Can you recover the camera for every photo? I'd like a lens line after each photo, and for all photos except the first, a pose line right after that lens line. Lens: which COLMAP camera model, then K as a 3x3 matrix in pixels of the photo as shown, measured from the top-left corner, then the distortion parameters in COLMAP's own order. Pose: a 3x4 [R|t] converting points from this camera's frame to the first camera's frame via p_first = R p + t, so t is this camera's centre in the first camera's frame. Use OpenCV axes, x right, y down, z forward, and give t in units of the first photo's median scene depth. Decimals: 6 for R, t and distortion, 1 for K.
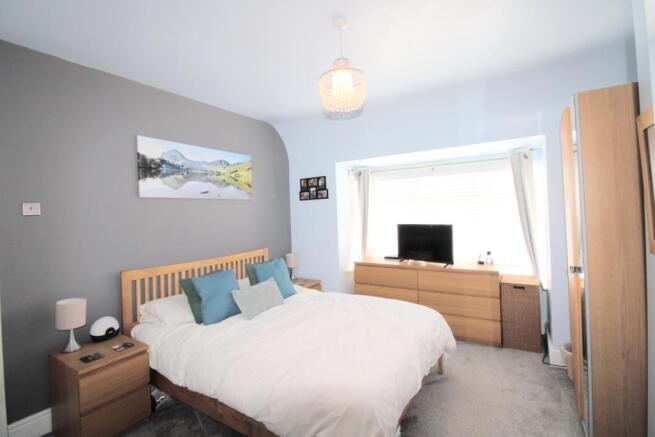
lens RADIAL K [[306.8, 0, 330.3], [0, 306.8, 210.7], [0, 0, 1]] dist [0.000525, -0.011609]
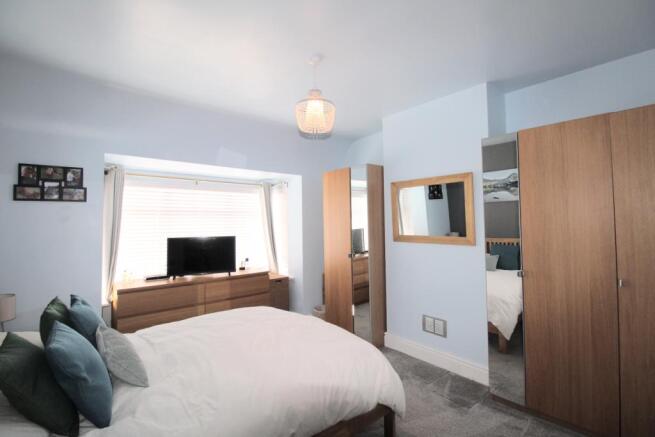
lens RADIAL K [[306.8, 0, 330.3], [0, 306.8, 210.7], [0, 0, 1]] dist [0.000525, -0.011609]
pose [[0.300007, 0.066649, 0.951606, -0.487935], [-0.001856, 0.997595, -0.069285, 0.026228], [-0.953935, 0.019019, 0.299410, 0.285890]]
